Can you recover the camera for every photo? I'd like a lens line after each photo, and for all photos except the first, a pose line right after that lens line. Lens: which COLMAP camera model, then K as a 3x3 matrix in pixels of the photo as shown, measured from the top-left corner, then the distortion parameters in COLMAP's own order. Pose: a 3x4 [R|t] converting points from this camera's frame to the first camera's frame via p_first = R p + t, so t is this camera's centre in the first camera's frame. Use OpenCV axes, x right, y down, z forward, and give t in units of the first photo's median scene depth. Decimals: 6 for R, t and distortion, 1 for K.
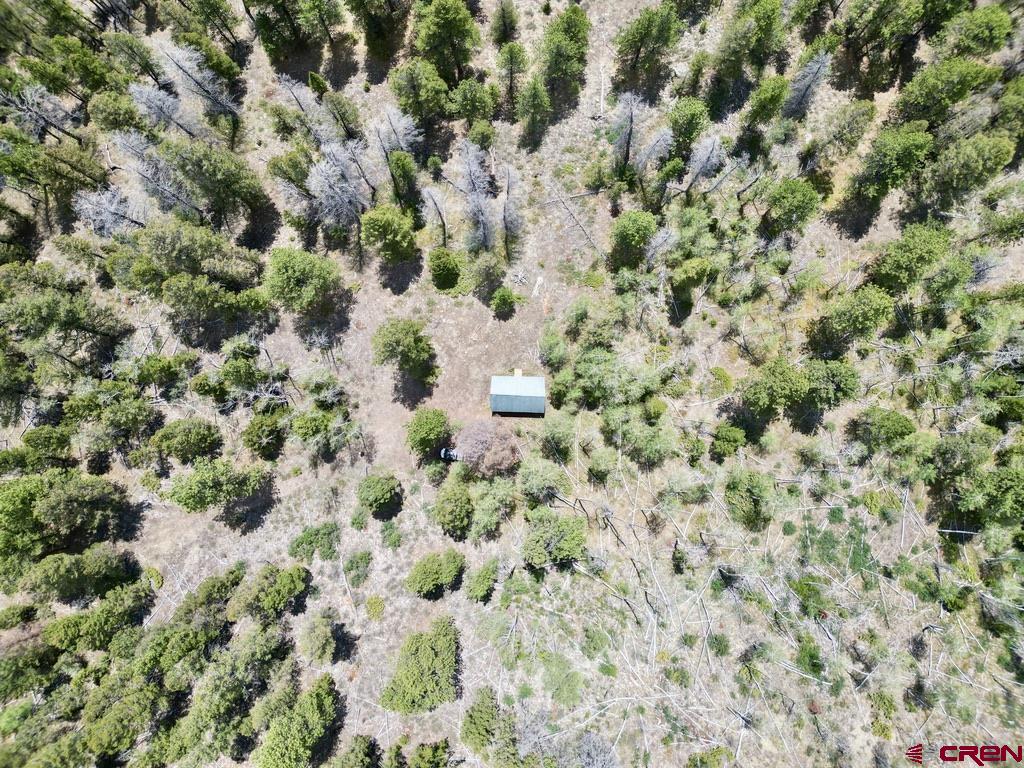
lens RADIAL K [[718.0, 0, 501.7], [0, 718.0, 379.4], [0, 0, 1]] dist [0.058329, -0.043153]
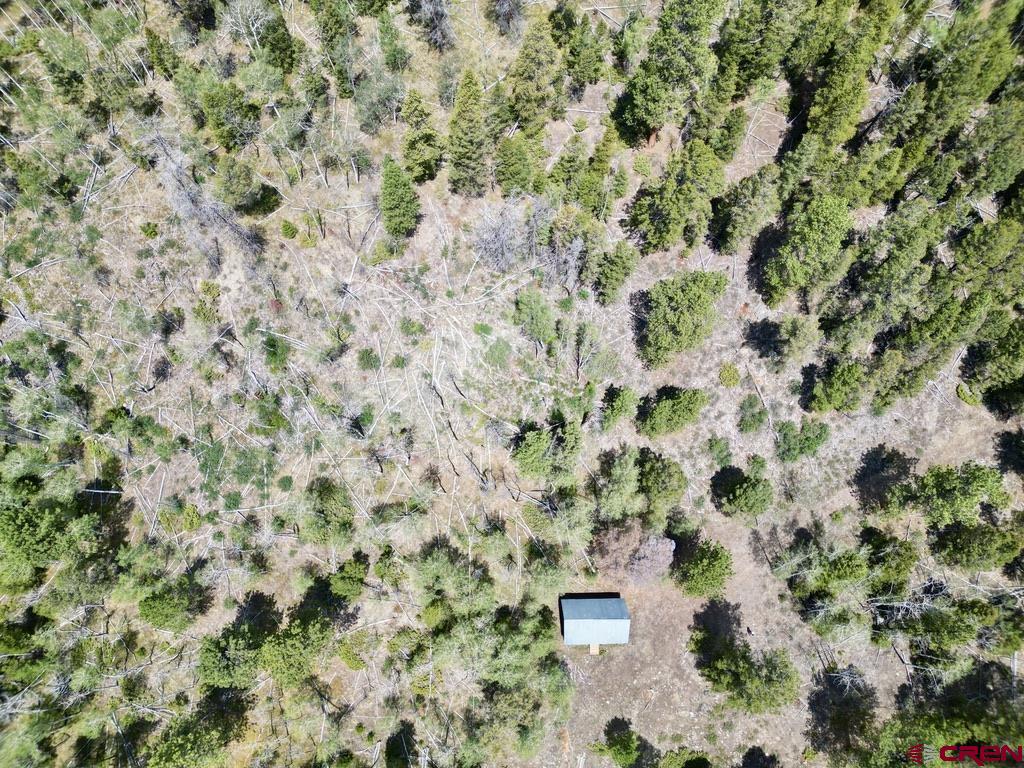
lens RADIAL K [[718.0, 0, 514.6], [0, 718.0, 384.8], [0, 0, 1]] dist [0.058329, -0.043153]
pose [[-0.998484, 0.054911, -0.003805, 0.106233], [-0.052895, -0.938106, 0.342284, -0.004078], [0.015226, 0.341967, 0.939589, 0.108471]]
